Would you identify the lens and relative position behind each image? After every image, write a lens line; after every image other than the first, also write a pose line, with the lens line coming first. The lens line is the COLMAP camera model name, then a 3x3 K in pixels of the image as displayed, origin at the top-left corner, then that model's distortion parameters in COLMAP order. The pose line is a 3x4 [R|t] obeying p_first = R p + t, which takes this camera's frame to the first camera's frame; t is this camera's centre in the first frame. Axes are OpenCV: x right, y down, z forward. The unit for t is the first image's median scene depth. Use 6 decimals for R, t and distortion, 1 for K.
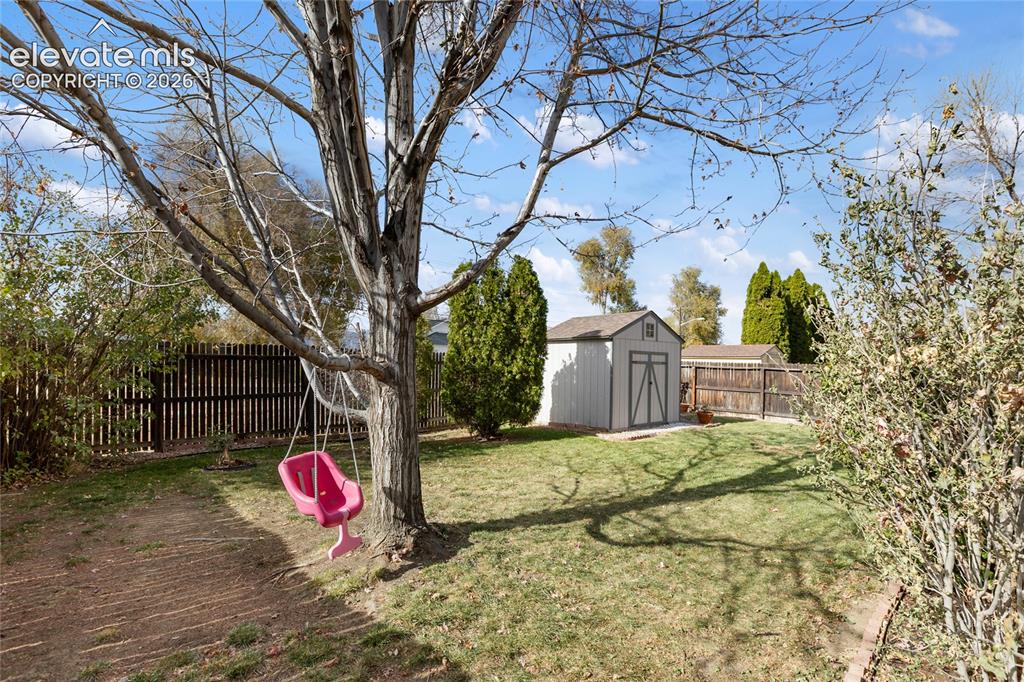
lens RADIAL K [[467.9, 0, 513.1], [0, 467.9, 346.9], [0, 0, 1]] dist [0.003426, 0.000325]
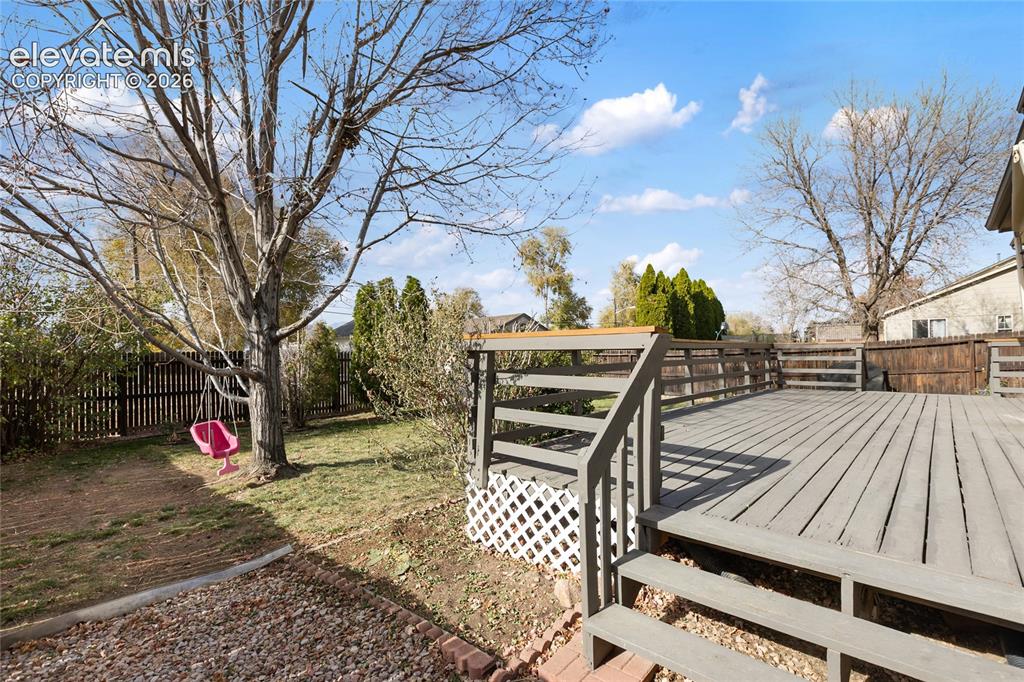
lens RADIAL K [[471.6, 0, 522.5], [0, 471.6, 323.8], [0, 0, 1]] dist [0.002546, -0.000064]
pose [[0.998052, -0.027464, 0.056025, 0.555742], [0.028405, 0.999468, -0.016057, -0.073304], [-0.055554, 0.017617, 0.998300, -0.736517]]
